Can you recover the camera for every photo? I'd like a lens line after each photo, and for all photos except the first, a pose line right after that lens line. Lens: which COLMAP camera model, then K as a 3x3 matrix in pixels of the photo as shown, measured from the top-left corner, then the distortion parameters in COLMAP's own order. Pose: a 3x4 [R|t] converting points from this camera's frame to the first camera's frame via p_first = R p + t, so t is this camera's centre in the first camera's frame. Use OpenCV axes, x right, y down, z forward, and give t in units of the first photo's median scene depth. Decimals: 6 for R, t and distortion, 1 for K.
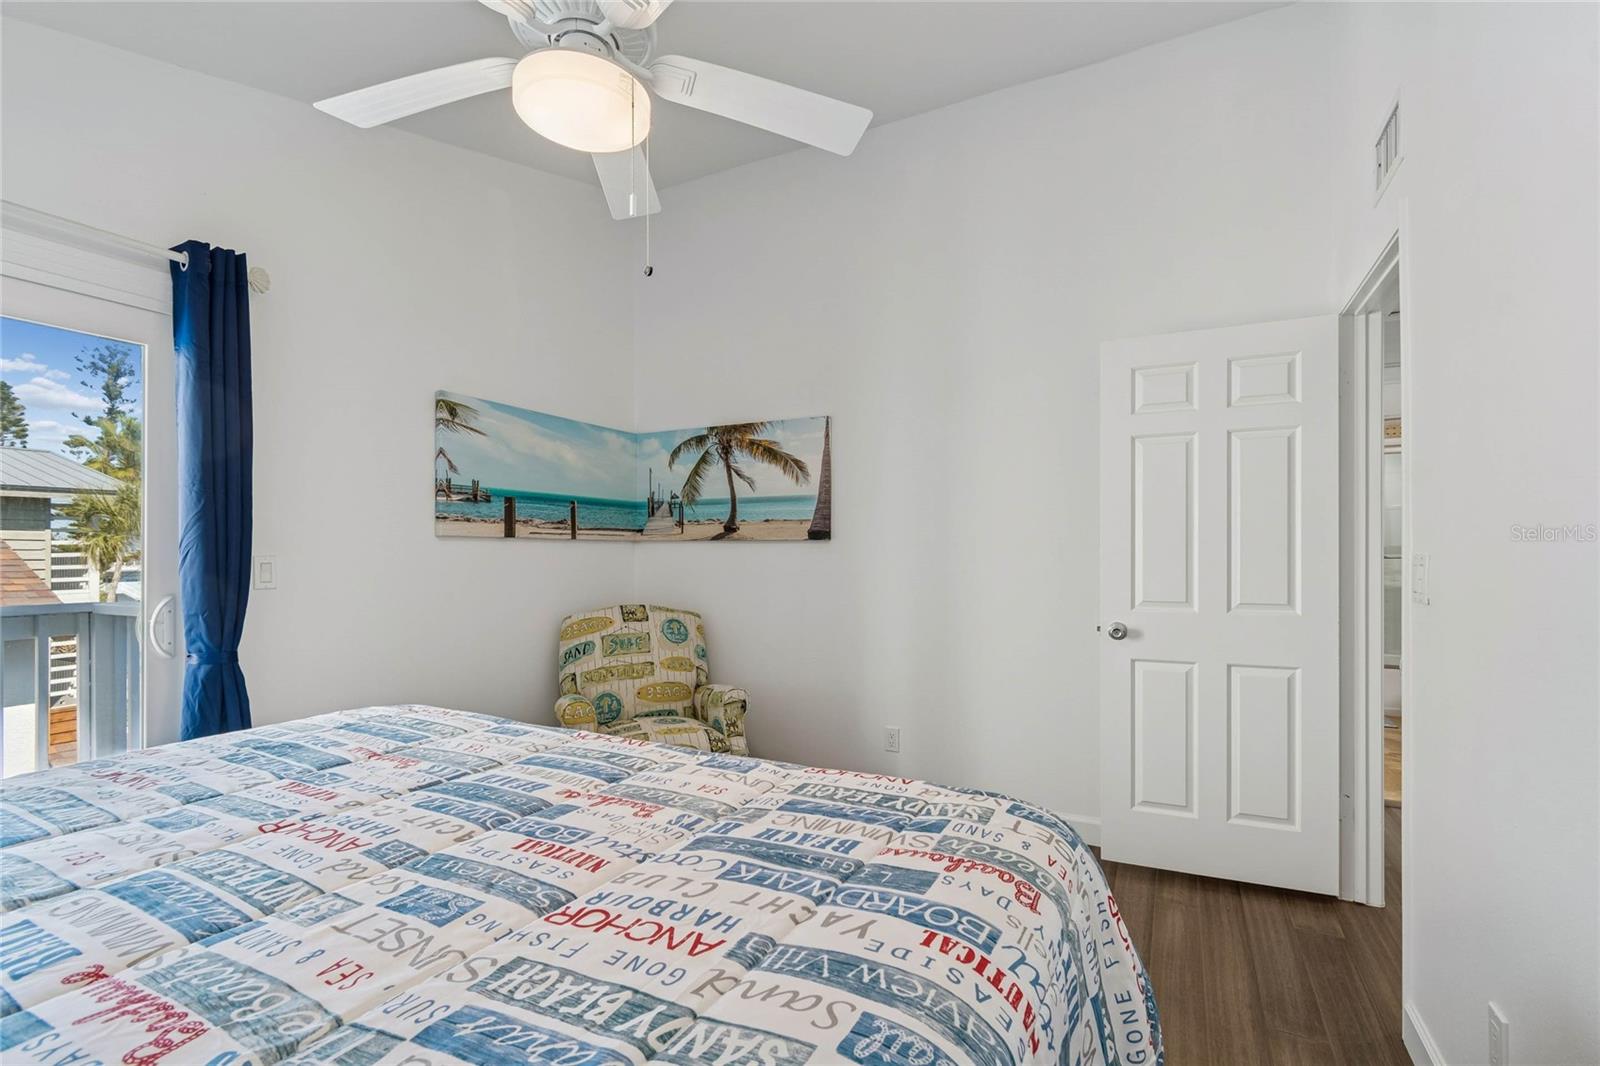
lens RADIAL K [[711.1, 0, 797.8], [0, 711.1, 540.1], [0, 0, 1]] dist [0.003109, -0.001046]
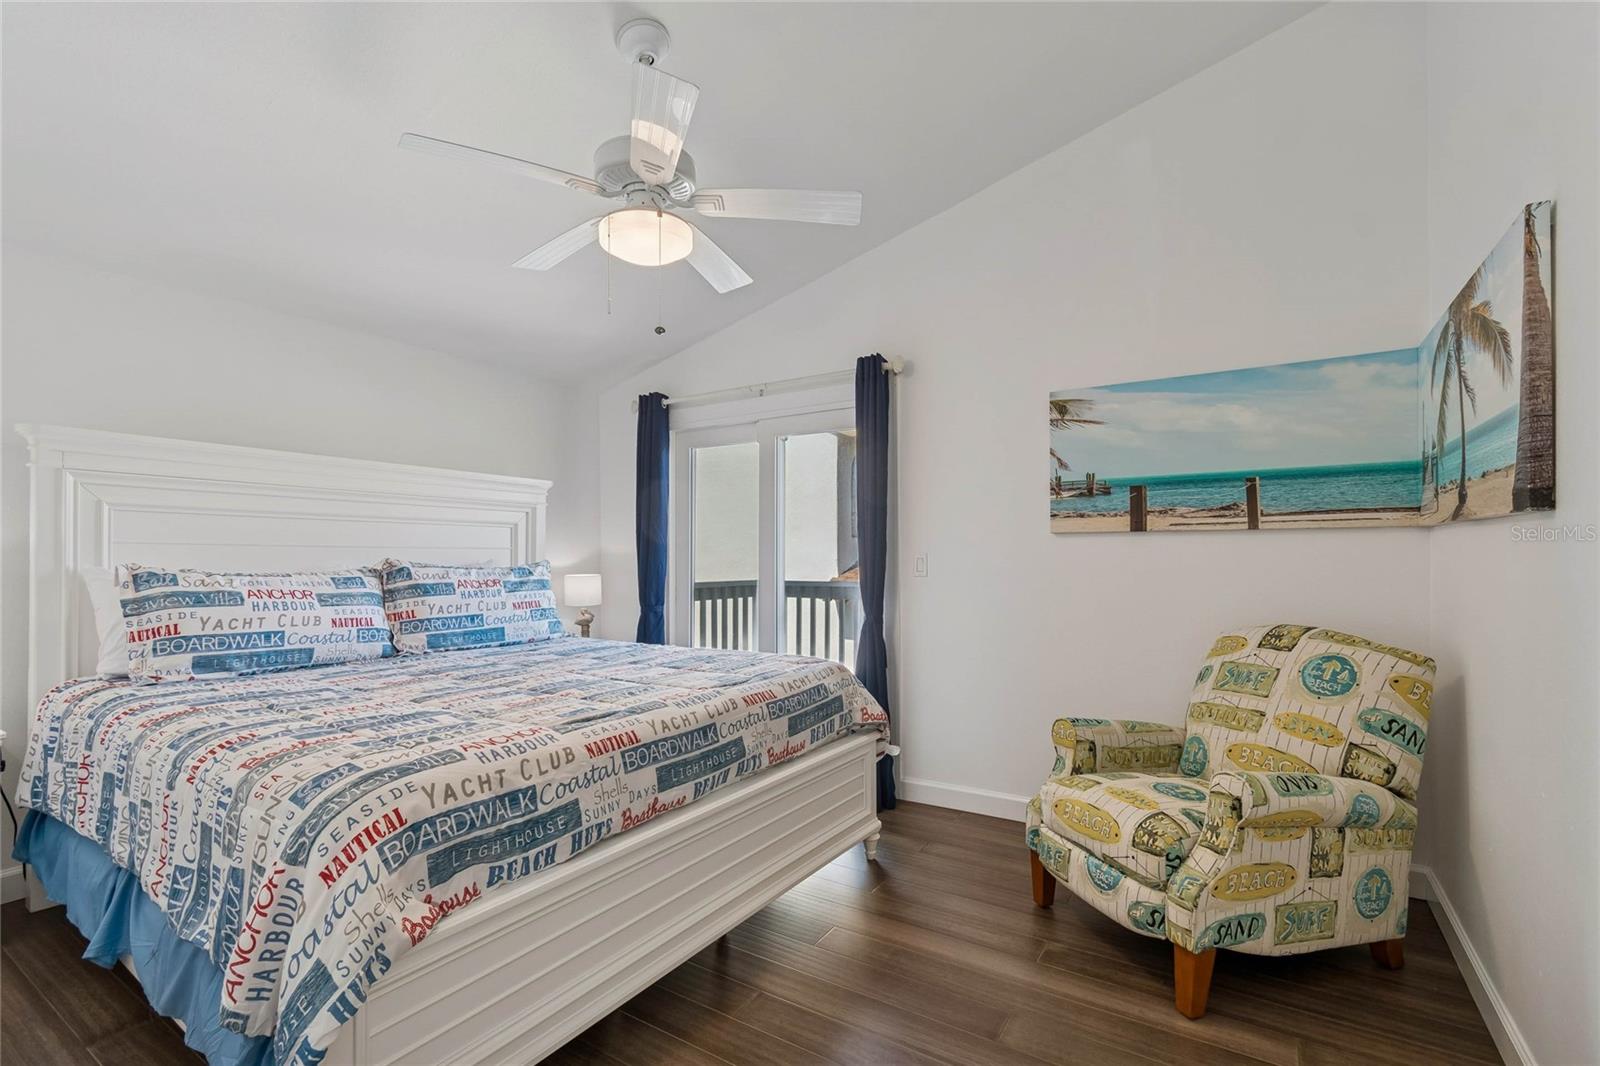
lens RADIAL K [[711.1, 0, 804.1], [0, 711.1, 544.5], [0, 0, 1]] dist [0.003109, -0.001046]
pose [[-0.075299, -0.013821, -0.997065, 0.509754], [0.024076, 0.999587, -0.015674, 0.016586], [0.996870, -0.025185, -0.074935, 0.657786]]
